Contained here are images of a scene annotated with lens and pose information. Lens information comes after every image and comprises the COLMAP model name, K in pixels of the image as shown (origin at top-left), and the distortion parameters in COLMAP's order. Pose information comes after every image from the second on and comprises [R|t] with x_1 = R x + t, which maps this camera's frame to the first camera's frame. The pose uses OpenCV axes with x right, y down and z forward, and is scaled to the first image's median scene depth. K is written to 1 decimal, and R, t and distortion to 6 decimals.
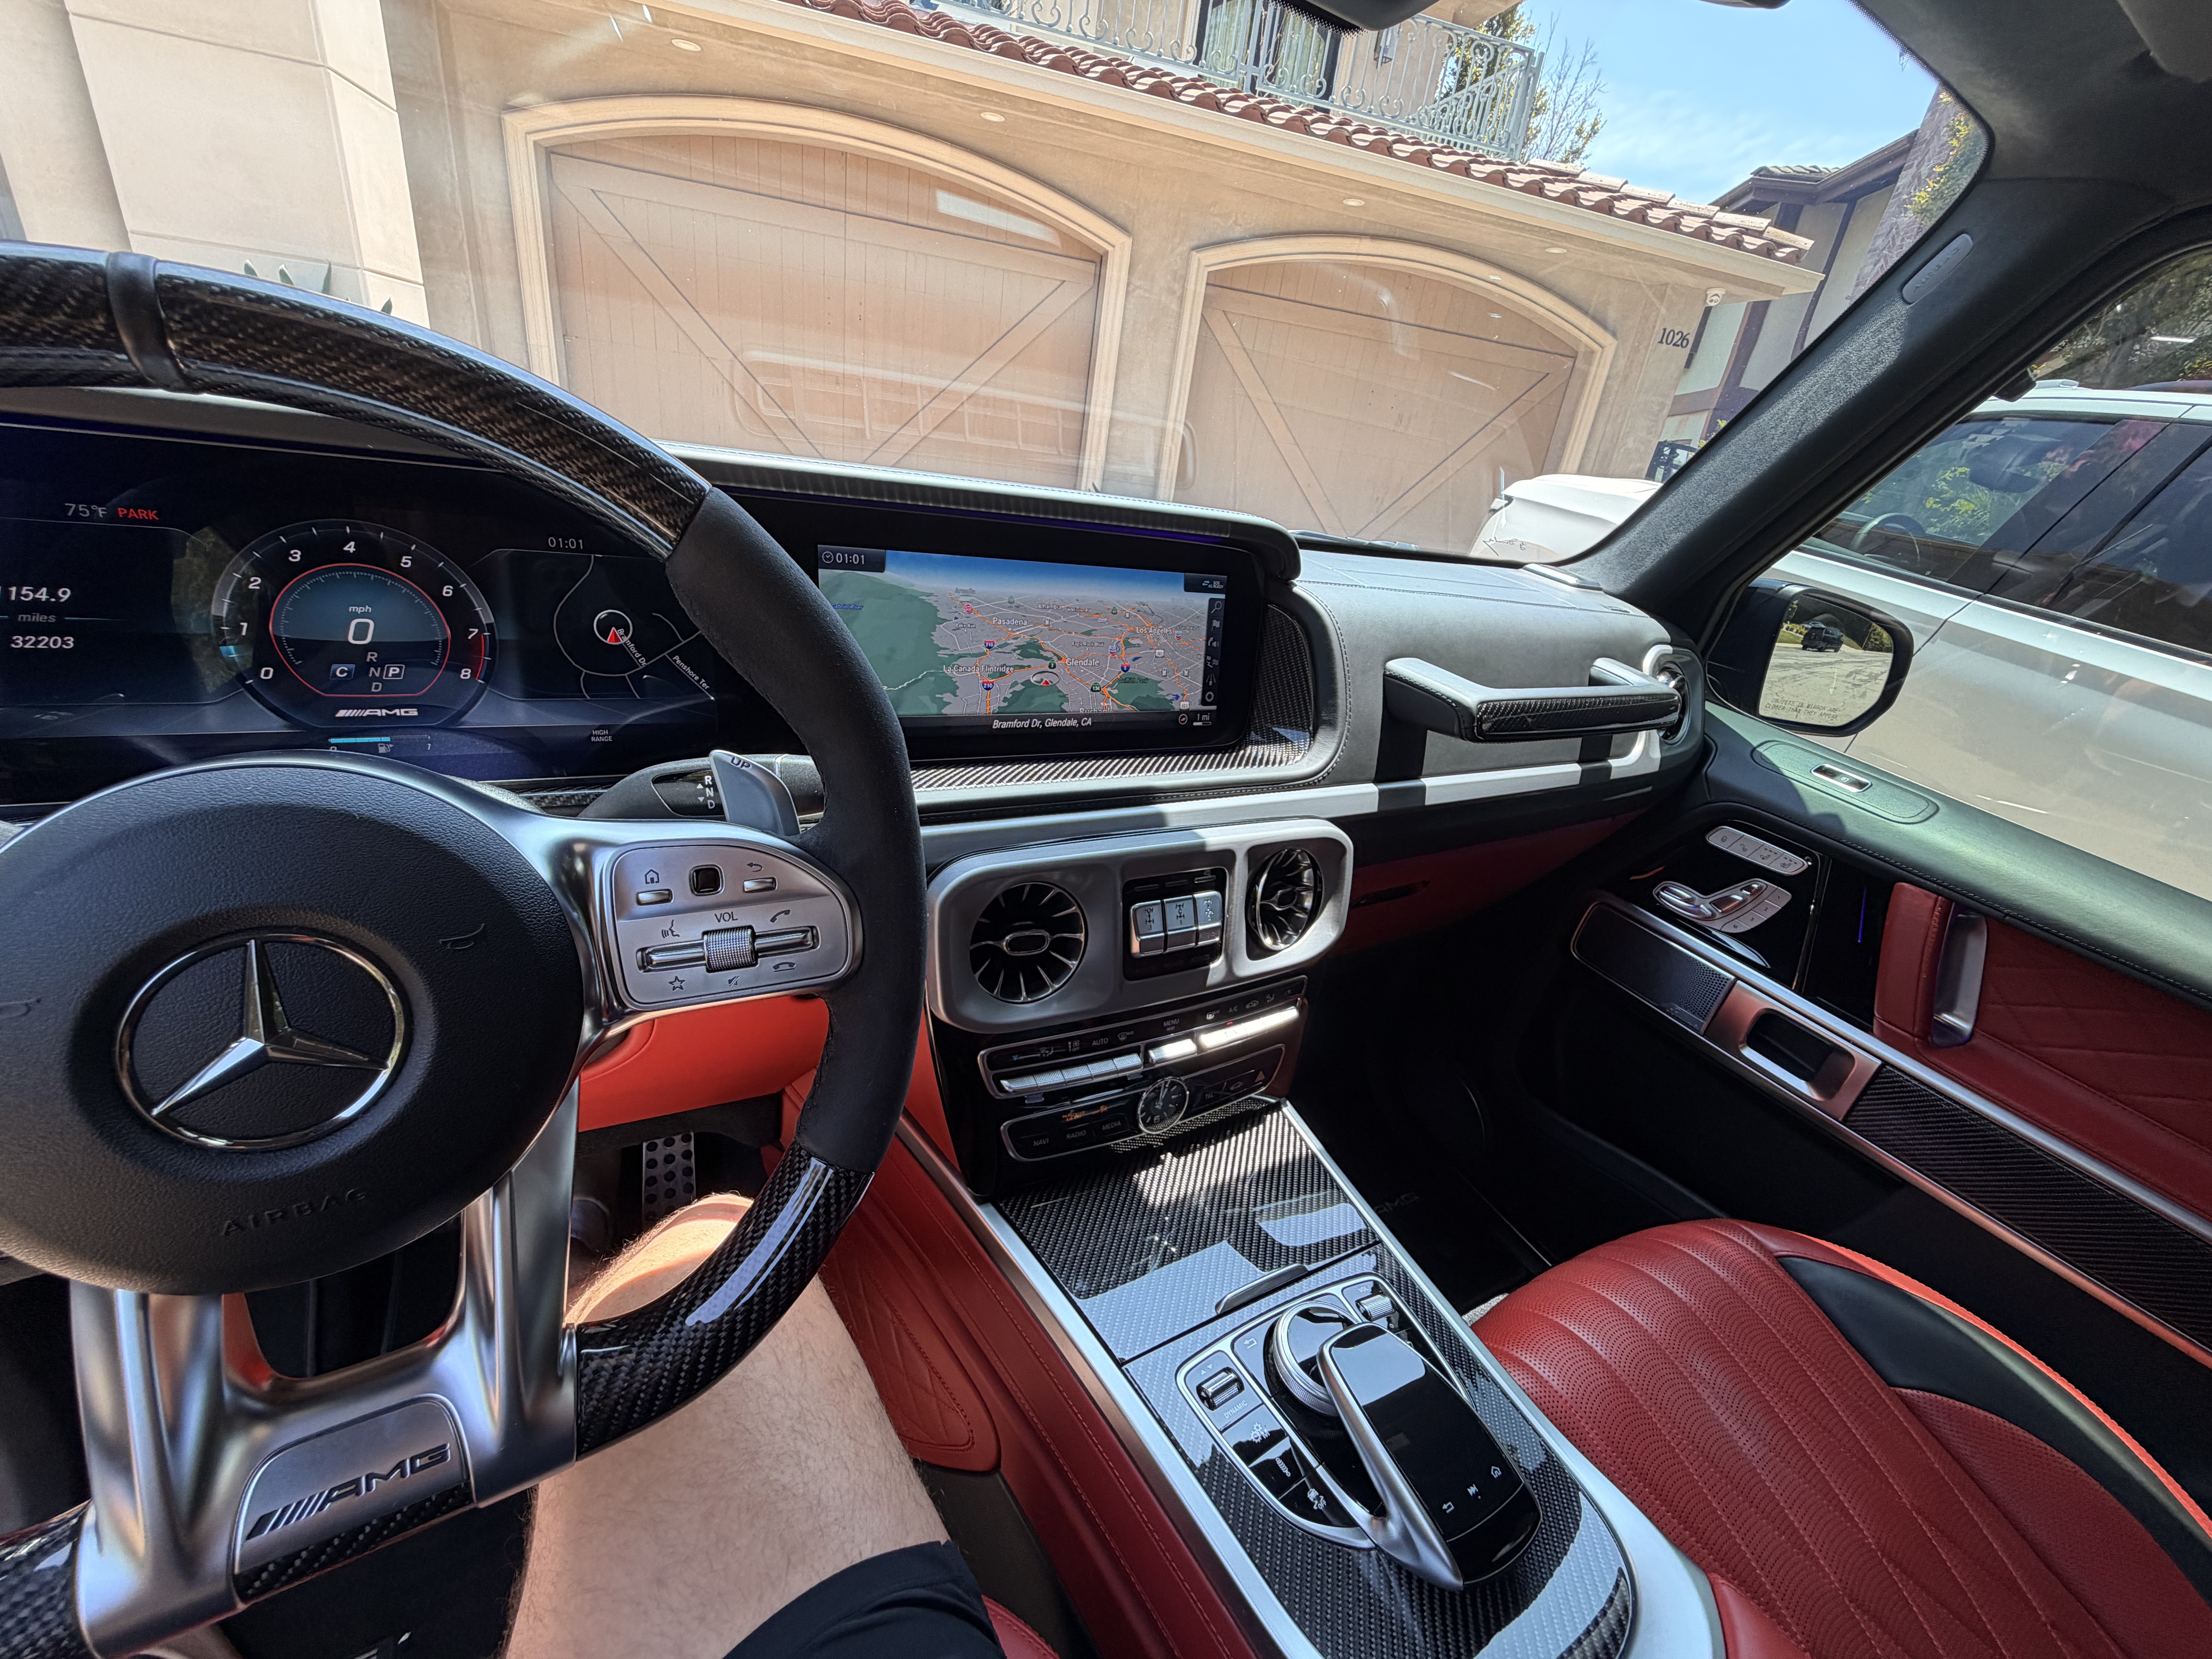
lens RADIAL K [[893.2, 0, 1099.5], [0, 893.2, 830.7], [0, 0, 1]] dist [-0.000537, 0.000598]
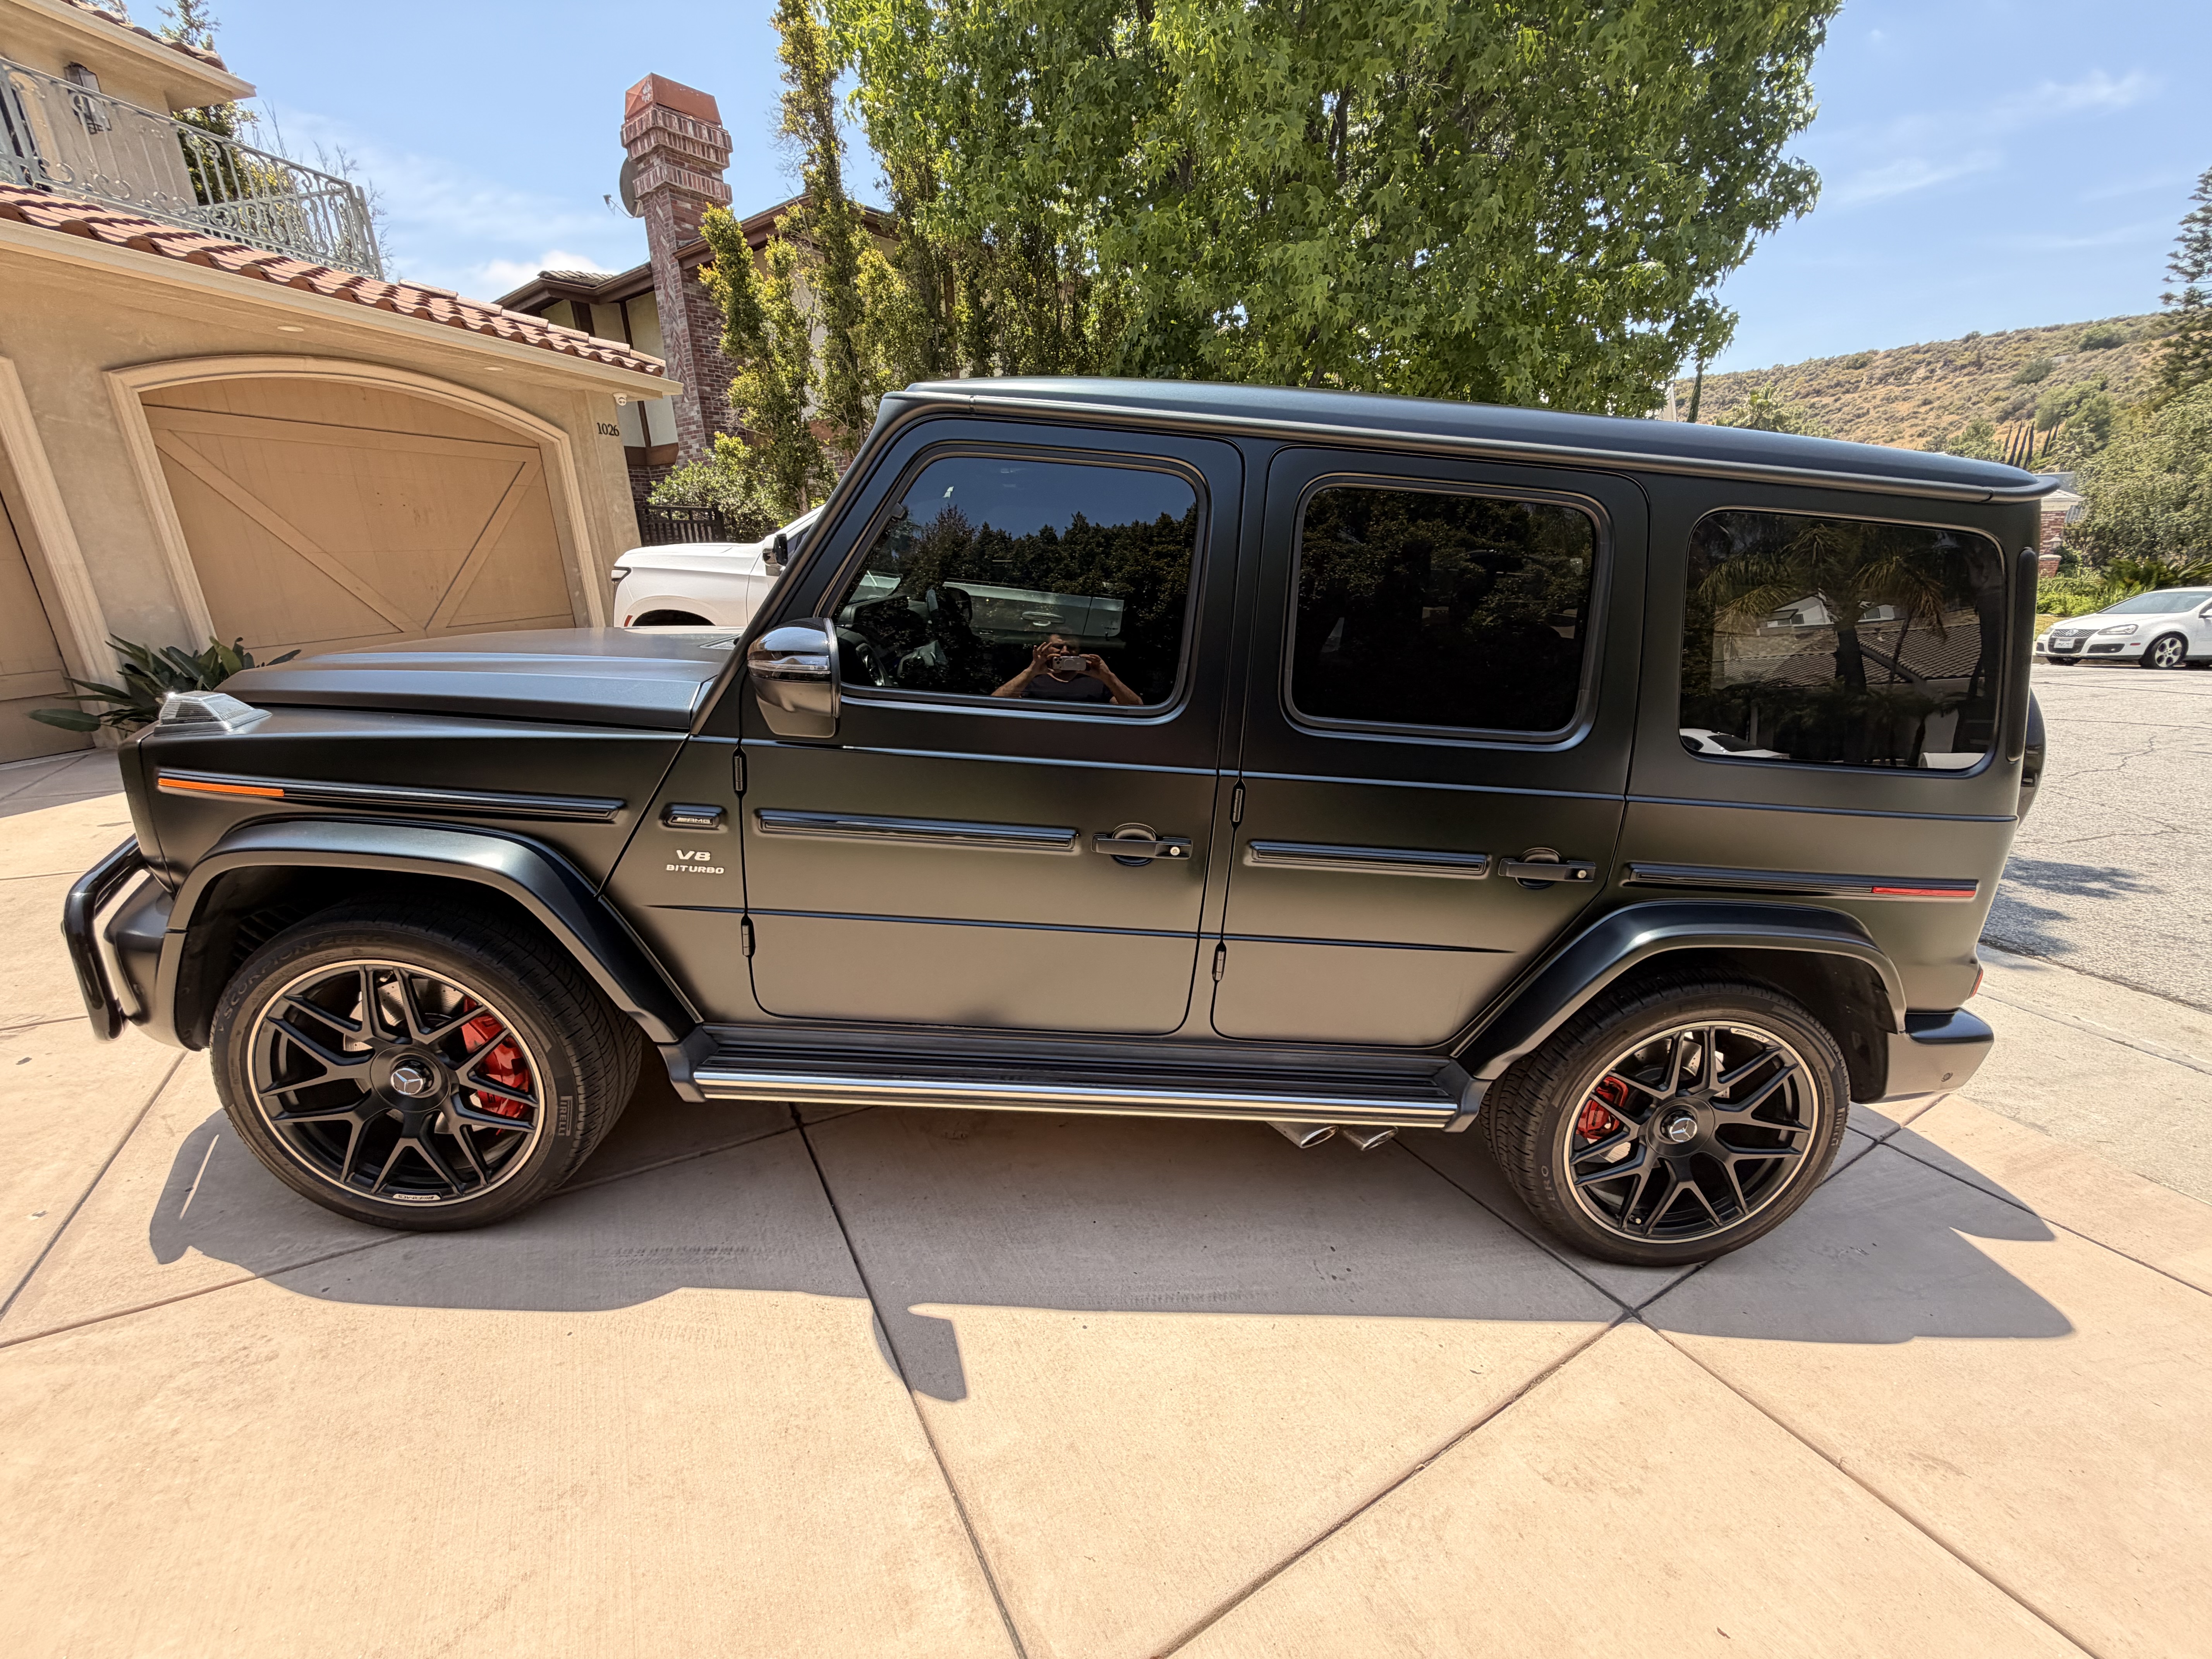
lens RADIAL K [[893.3, 0, 1098.6], [0, 893.3, 830.8], [0, 0, 1]] dist [-0.000656, 0.000517]
pose [[0.467550, -0.403490, 0.786507, -0.320103], [0.430566, 0.881016, 0.196019, 0.019781], [-0.772017, 0.246995, 0.585648, -0.194983]]
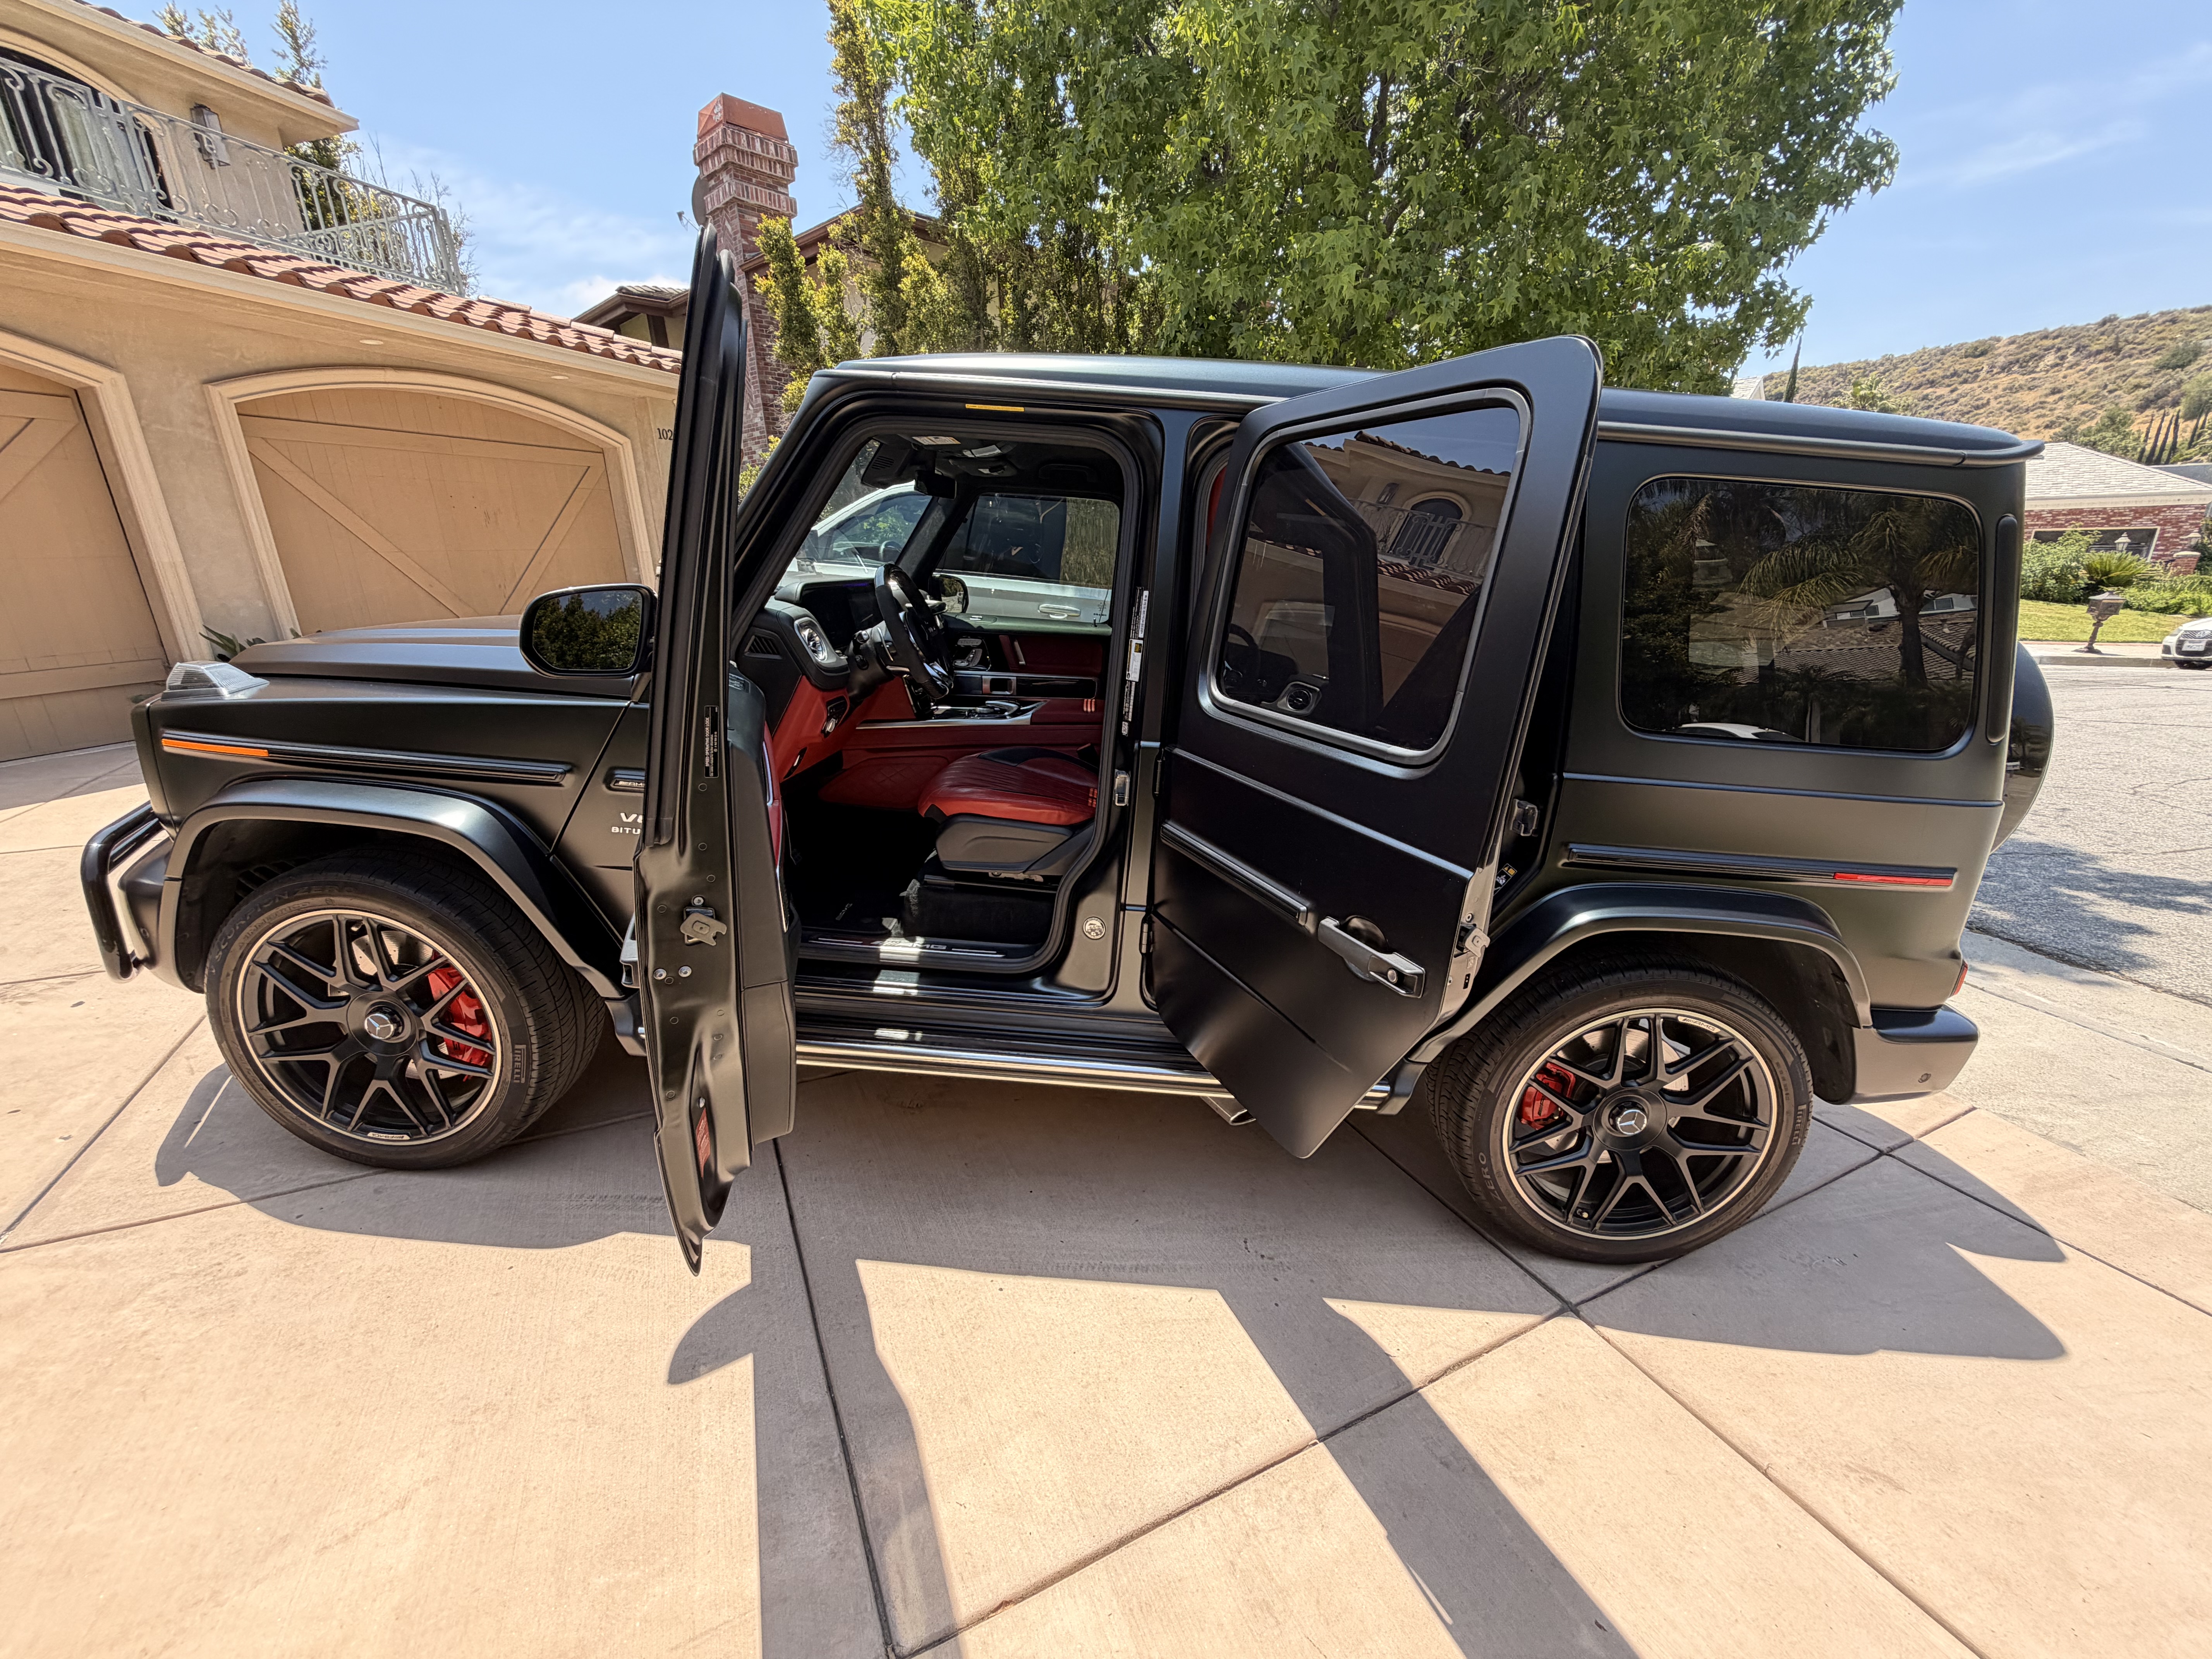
lens RADIAL K [[893.3, 0, 1098.6], [0, 893.3, 830.8], [0, 0, 1]] dist [-0.000656, 0.000517]
pose [[0.528383, -0.391765, 0.753214, -0.303618], [0.428098, 0.889073, 0.162116, 0.050033], [-0.733174, 0.236790, 0.637485, -0.230315]]
